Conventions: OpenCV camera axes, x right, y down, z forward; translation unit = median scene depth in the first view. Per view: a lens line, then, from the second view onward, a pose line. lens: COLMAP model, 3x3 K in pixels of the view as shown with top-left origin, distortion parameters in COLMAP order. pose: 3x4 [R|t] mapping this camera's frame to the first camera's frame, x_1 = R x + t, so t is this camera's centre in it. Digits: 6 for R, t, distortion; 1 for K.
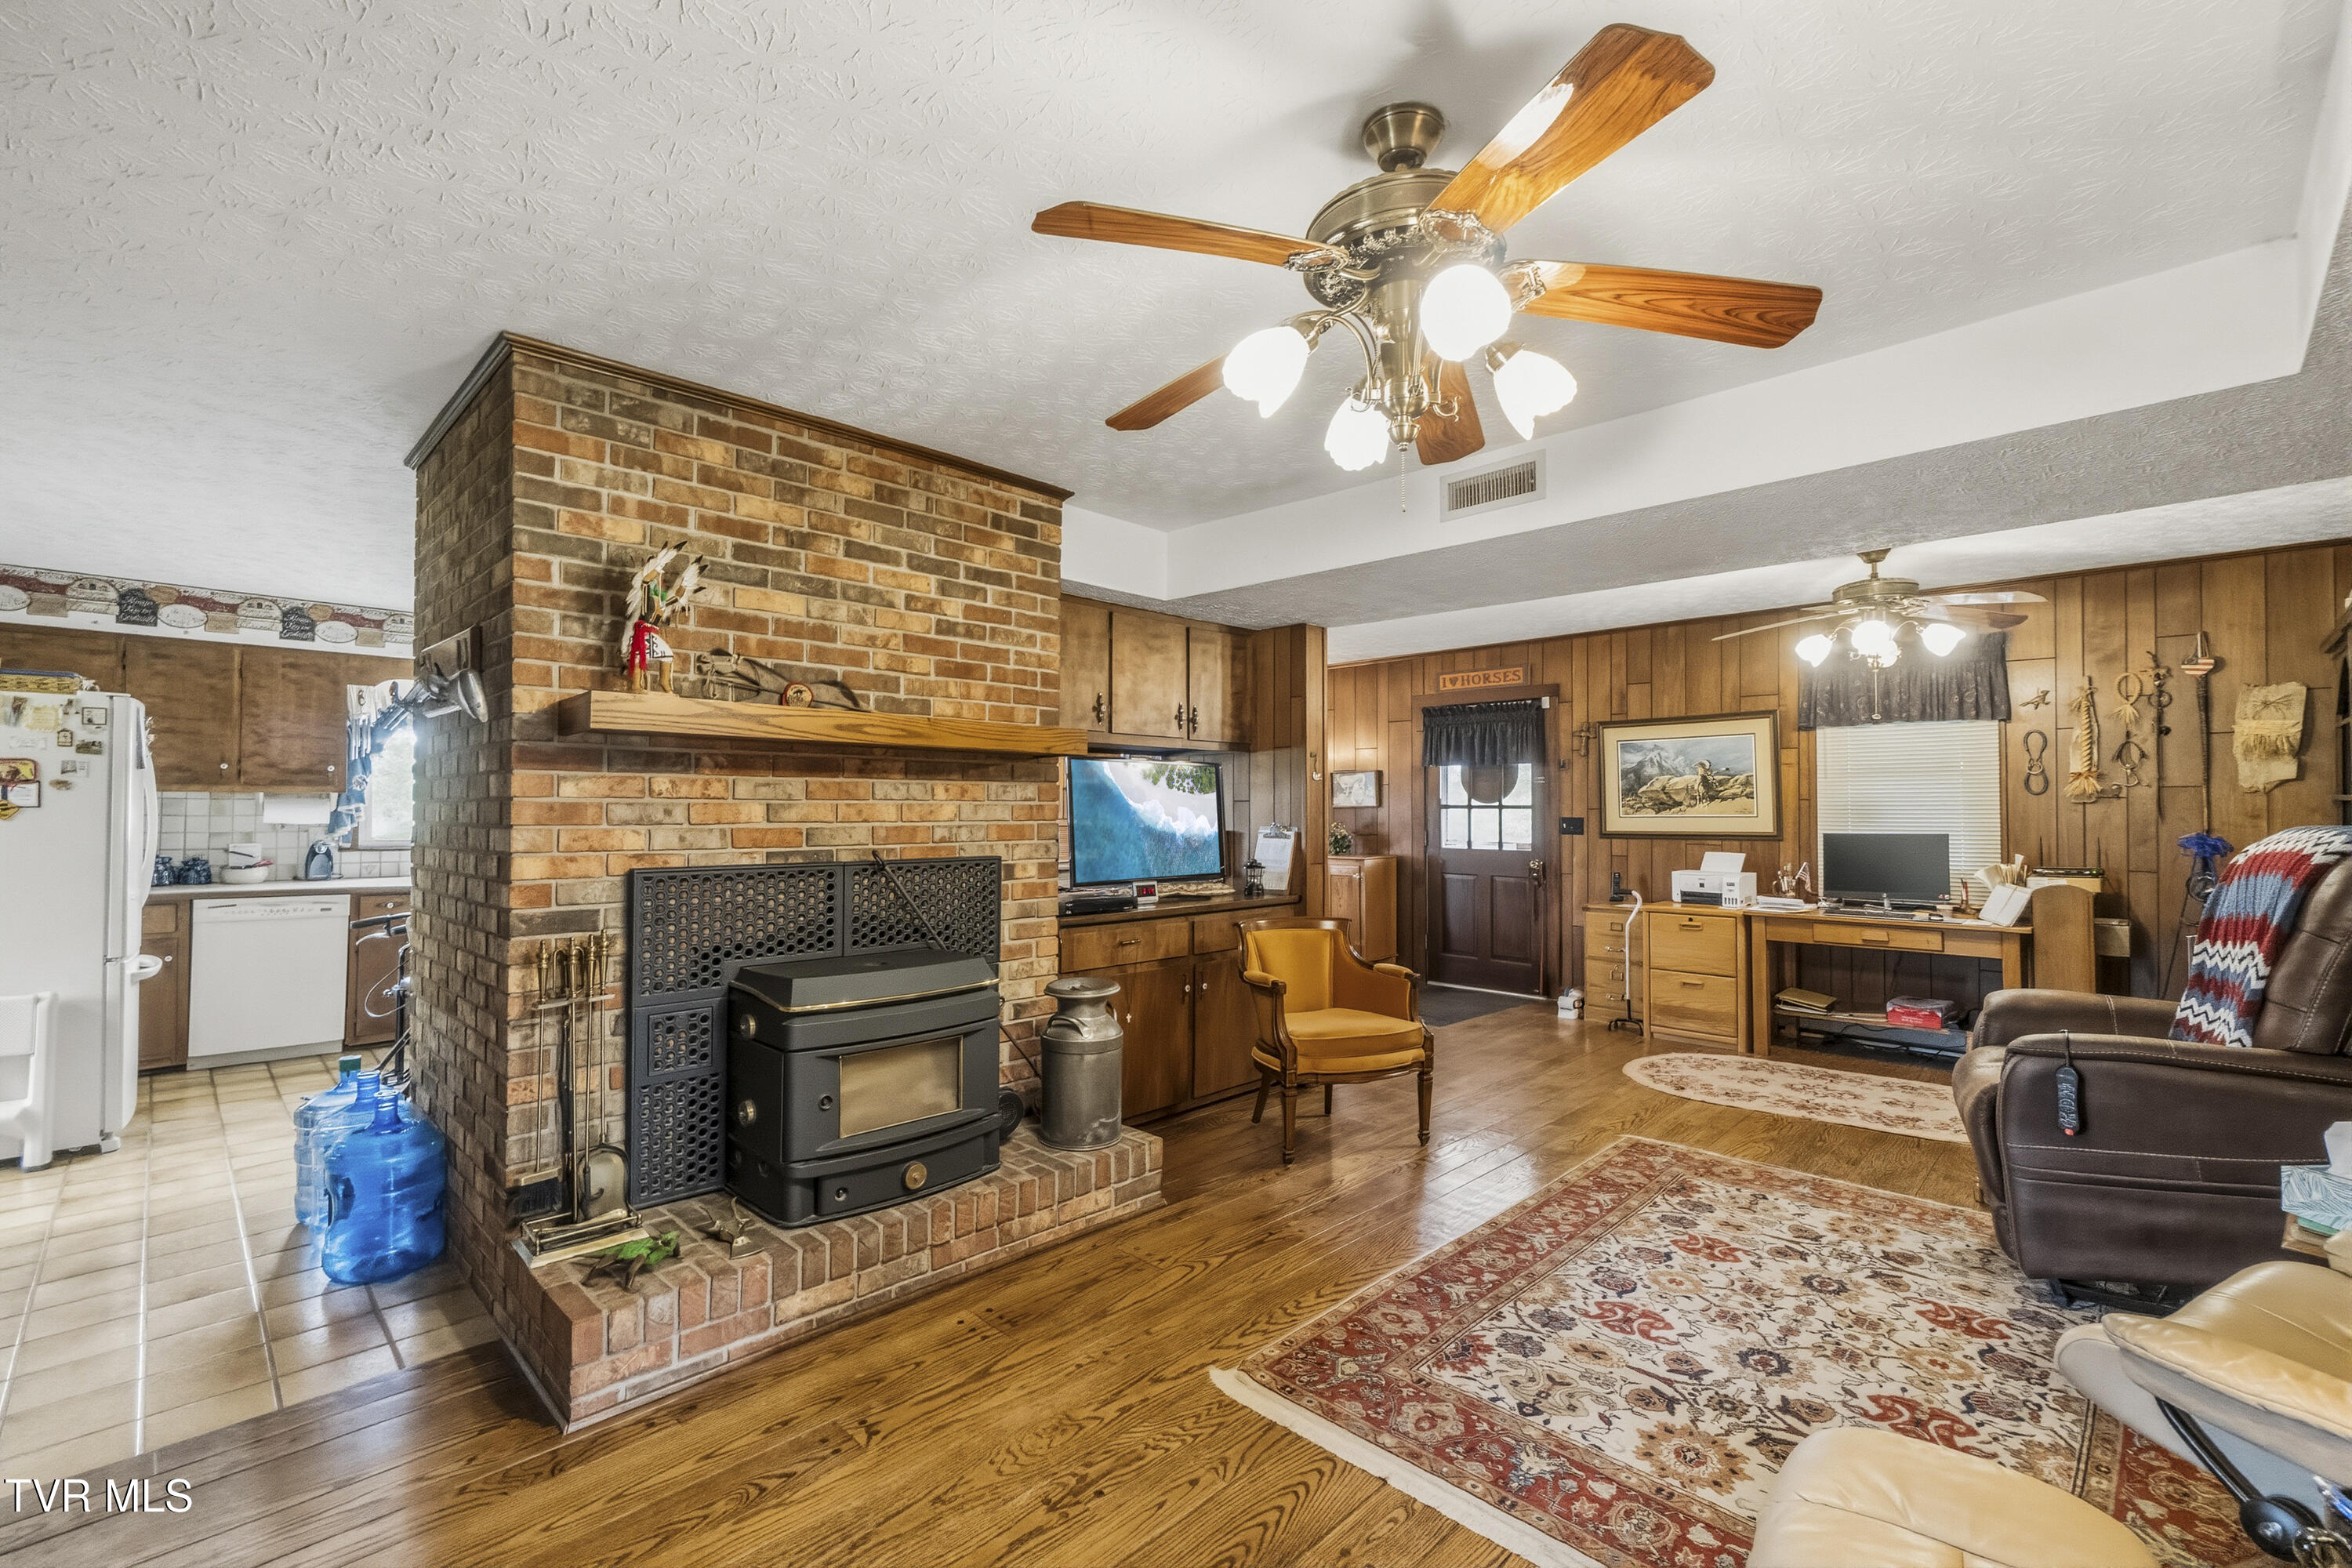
lens RADIAL K [[1020.7, 0, 1182.3], [0, 1020.7, 790.9], [0, 0, 1]] dist [-0.011225, 0.002195]
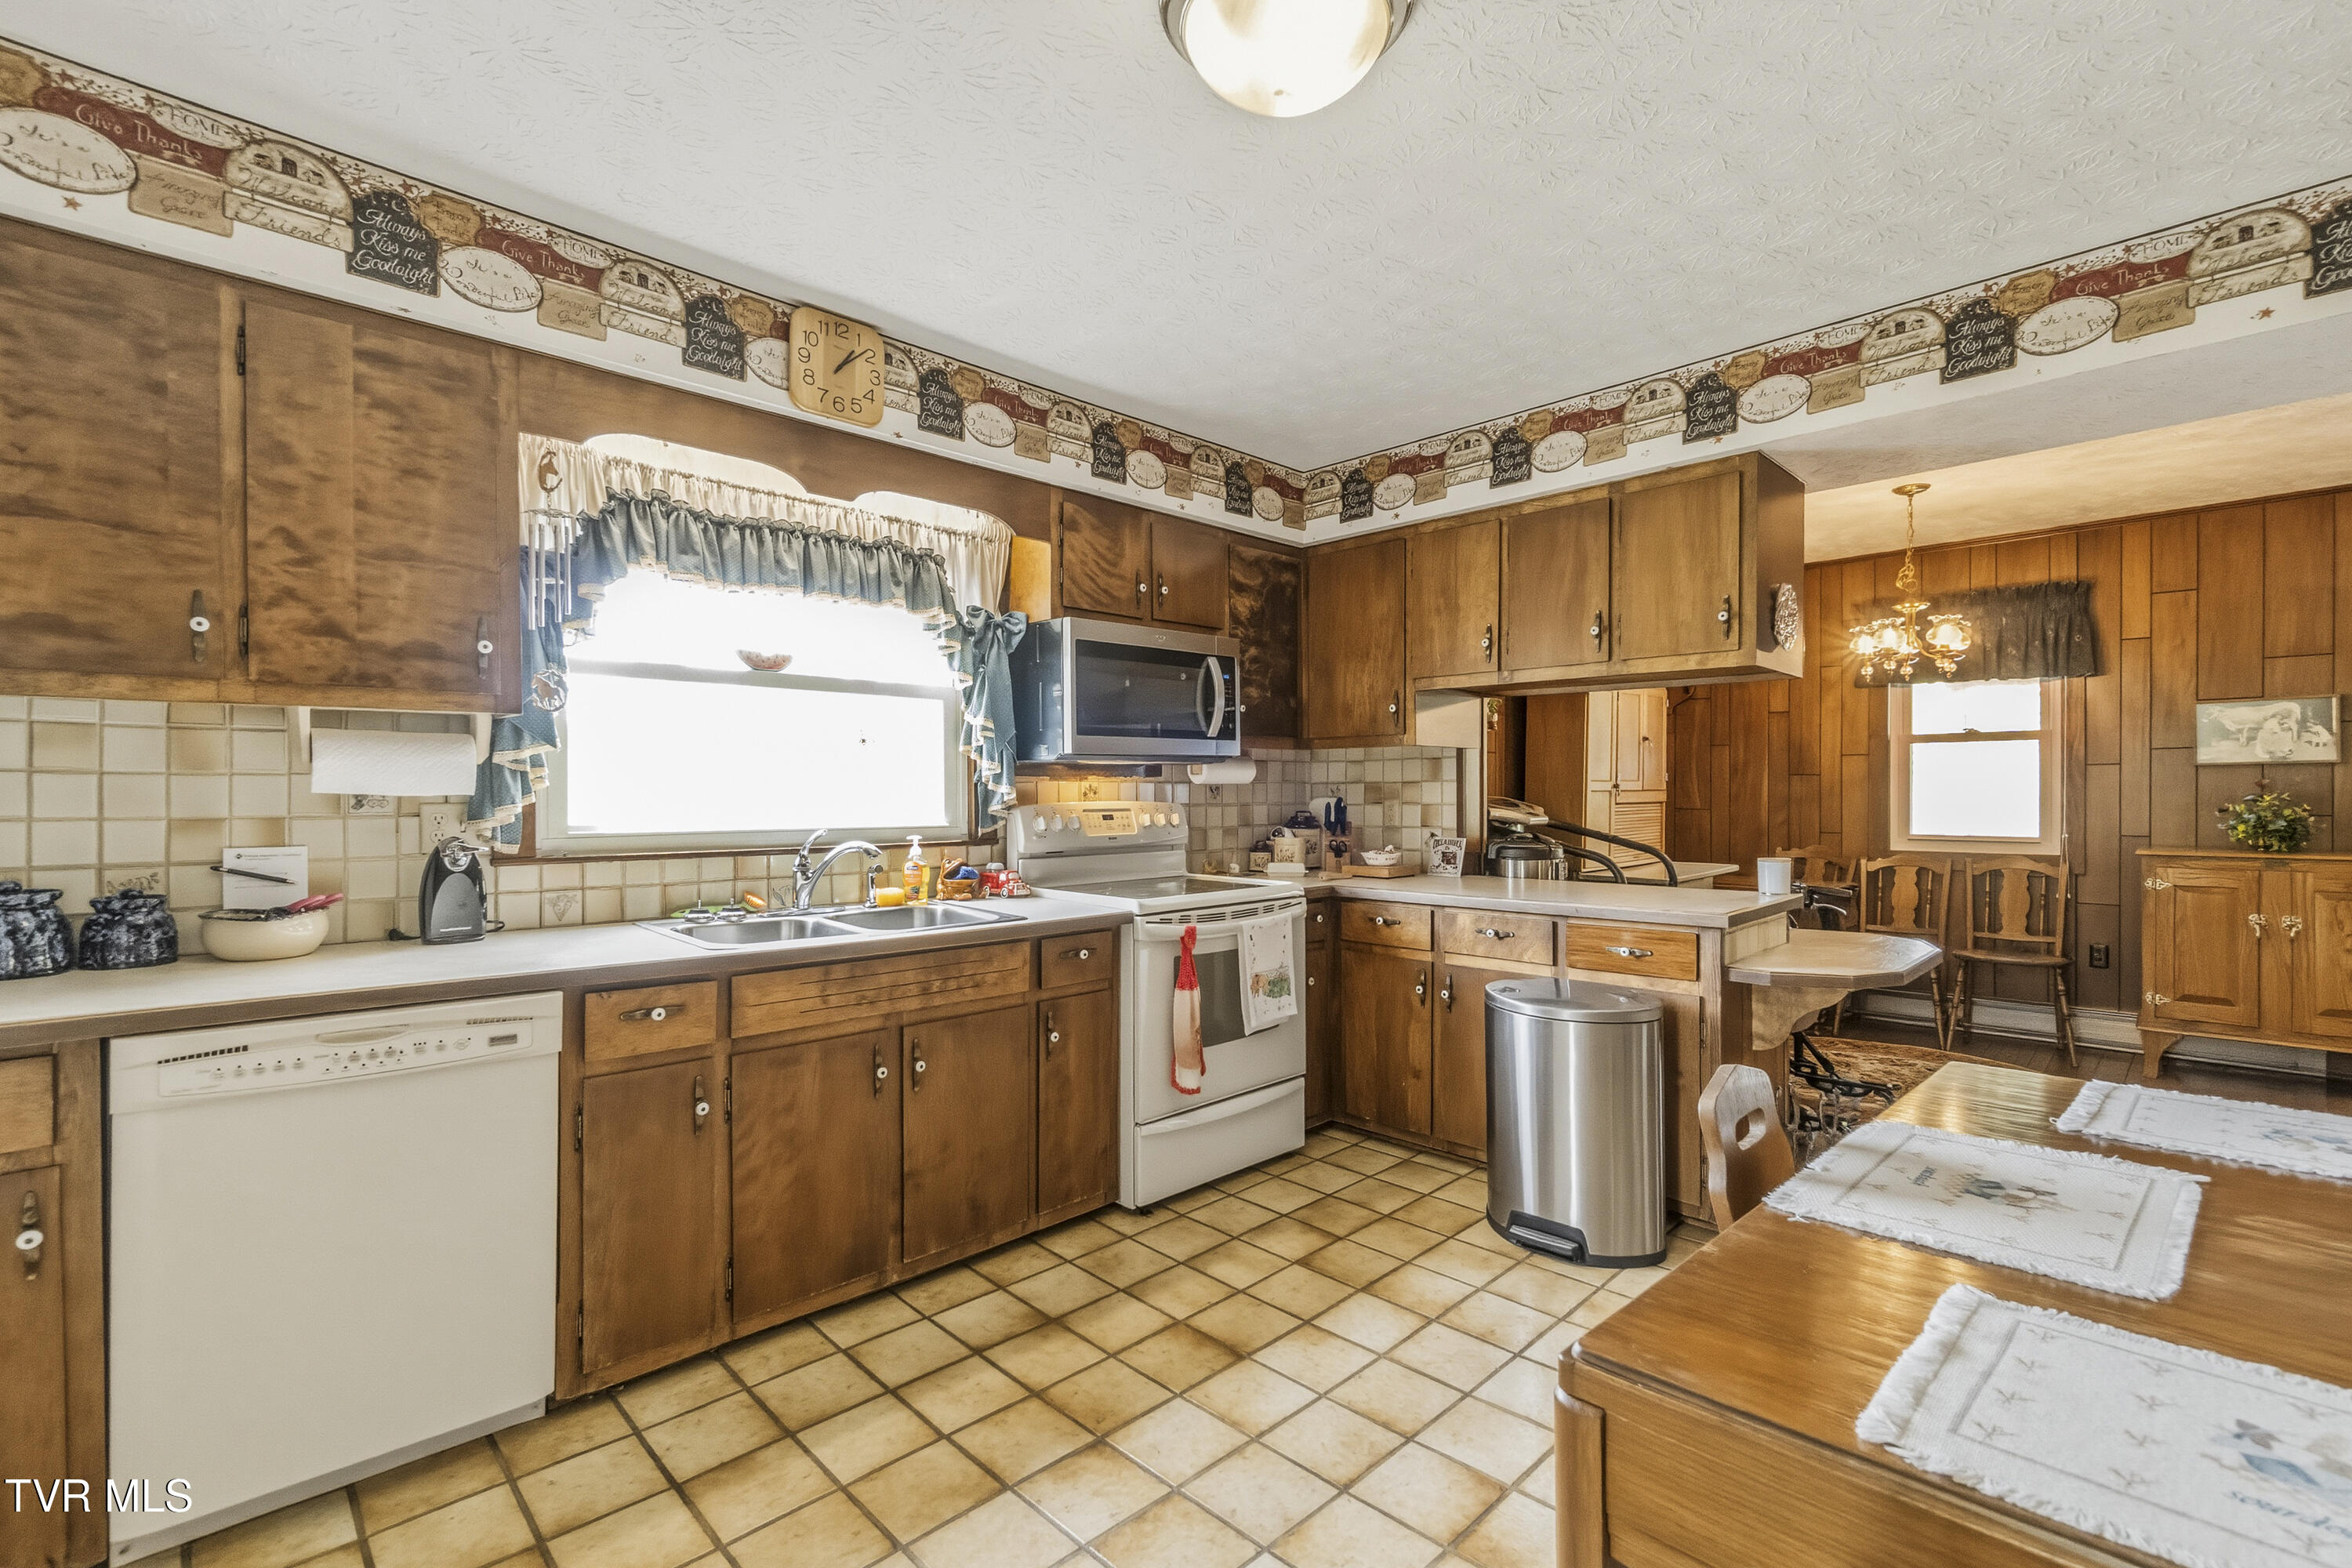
lens RADIAL K [[1020.7, 0, 1124.9], [0, 1020.7, 793.3], [0, 0, 1]] dist [-0.011225, 0.002195]
pose [[0.998938, -0.001412, -0.046051, -0.635172], [0.002701, 0.999606, 0.027953, 0.023690], [0.045993, -0.028047, 0.998548, 0.688216]]
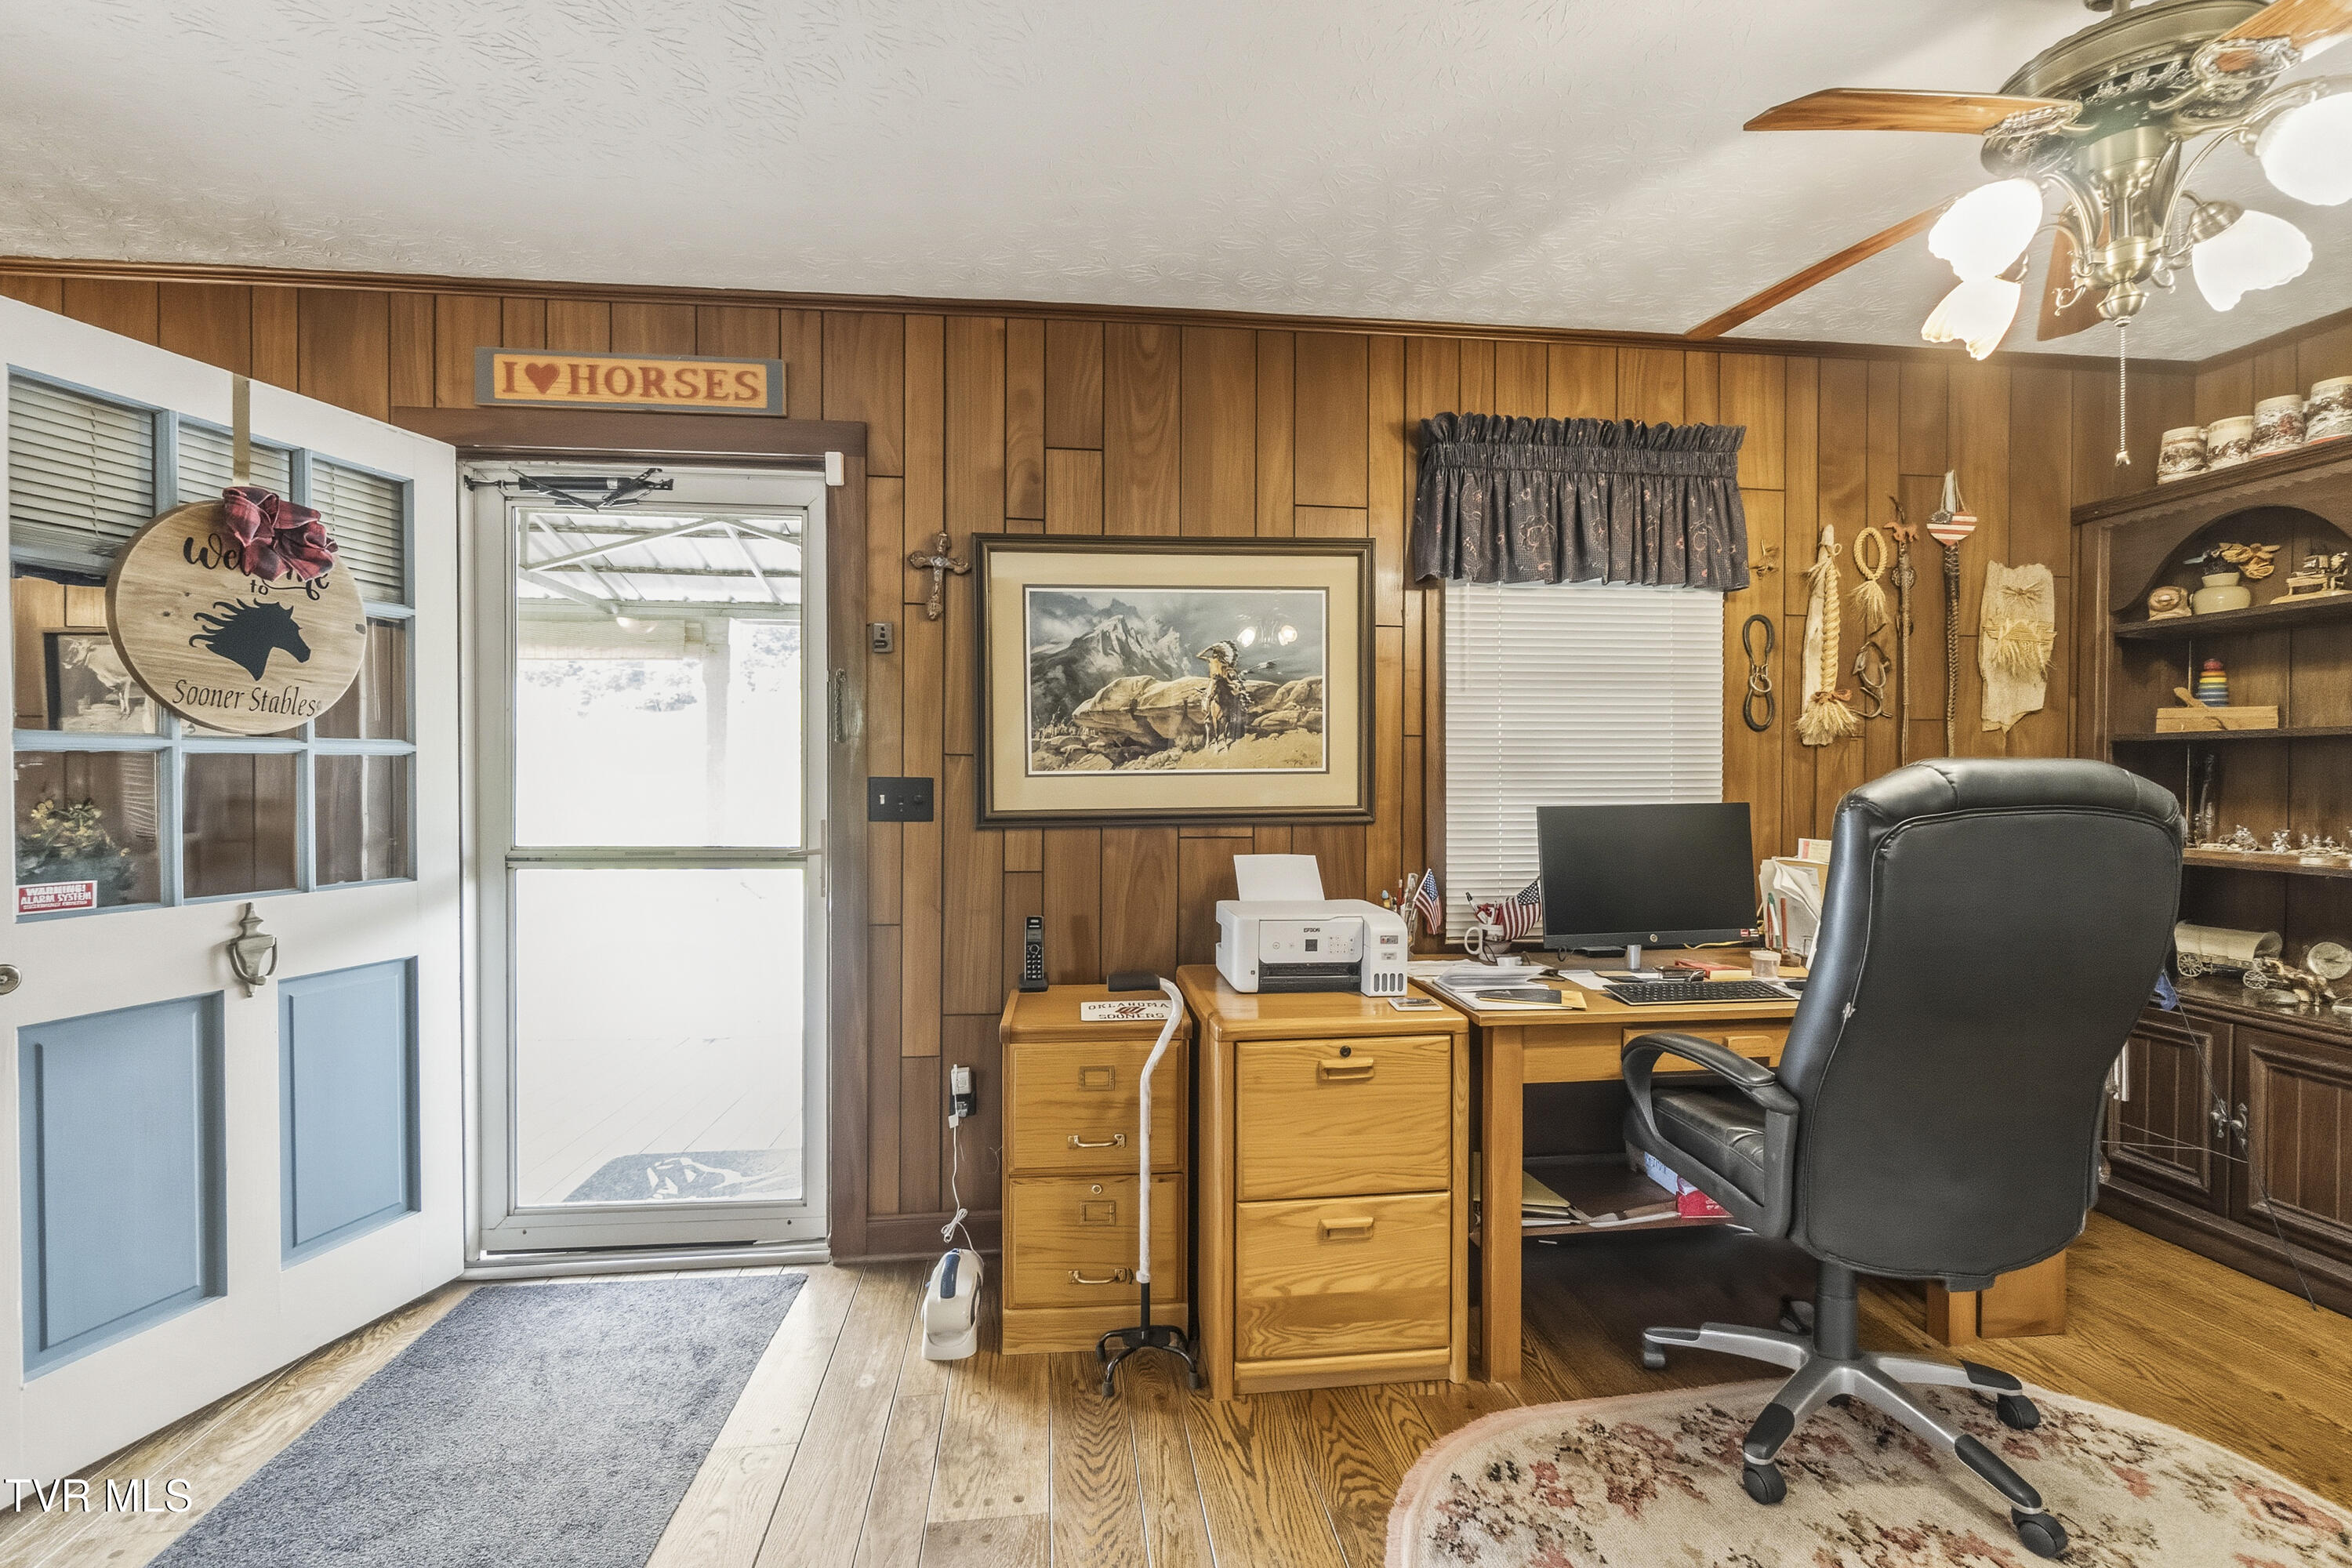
lens RADIAL K [[1020.7, 0, 1175.8], [0, 1020.7, 785.8], [0, 0, 1]] dist [-0.011225, 0.002195]
pose [[0.625173, -0.004846, 0.780471, 0.194274], [-0.013076, 0.999775, 0.016682, 0.028707], [-0.780376, -0.020635, 0.624969, 0.902359]]
